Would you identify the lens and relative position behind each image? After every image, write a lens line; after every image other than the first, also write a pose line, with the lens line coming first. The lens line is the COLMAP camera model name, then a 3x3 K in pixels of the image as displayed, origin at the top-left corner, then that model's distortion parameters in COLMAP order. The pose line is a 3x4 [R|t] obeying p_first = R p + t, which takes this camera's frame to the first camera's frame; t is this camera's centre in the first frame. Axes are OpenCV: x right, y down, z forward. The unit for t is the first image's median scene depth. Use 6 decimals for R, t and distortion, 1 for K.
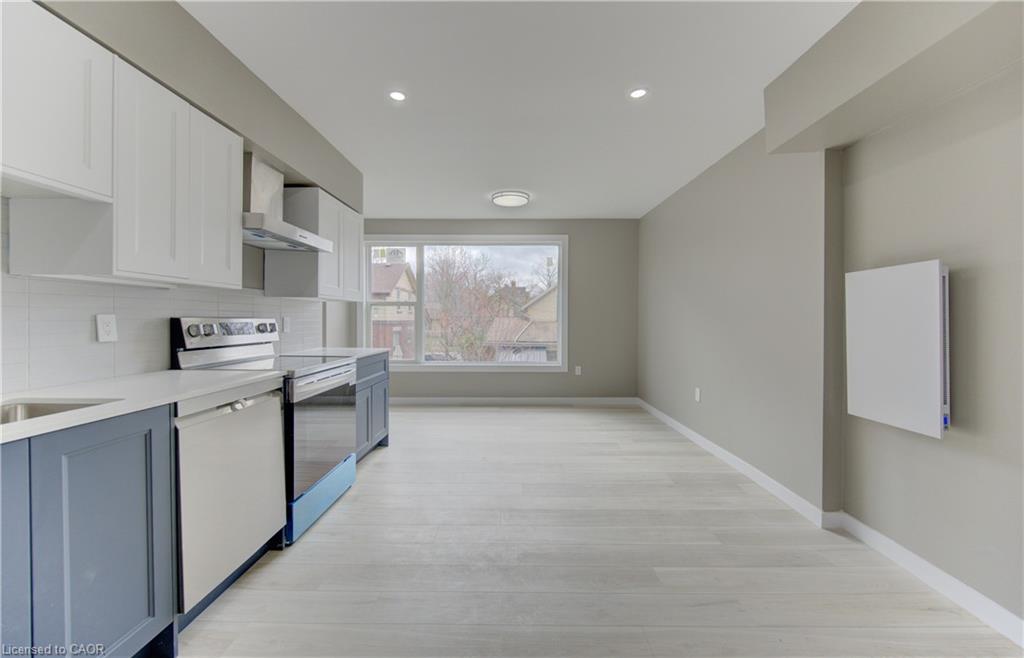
lens RADIAL K [[402.0, 0, 513.1], [0, 402.0, 322.6], [0, 0, 1]] dist [0.001660, 0.000238]
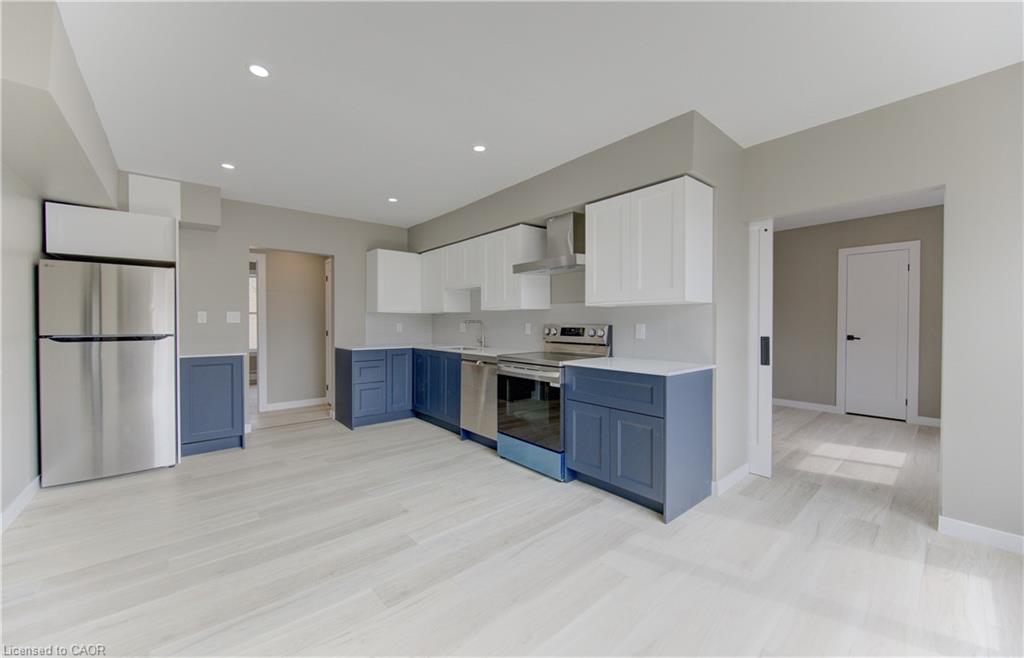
lens RADIAL K [[402.0, 0, 512.6], [0, 402.0, 325.7], [0, 0, 1]] dist [0.001660, 0.000238]
pose [[-0.746767, 0.005096, -0.665066, 0.579717], [-0.007849, 0.999833, 0.016475, -0.038813], [0.665040, 0.017523, -0.746602, 2.434005]]
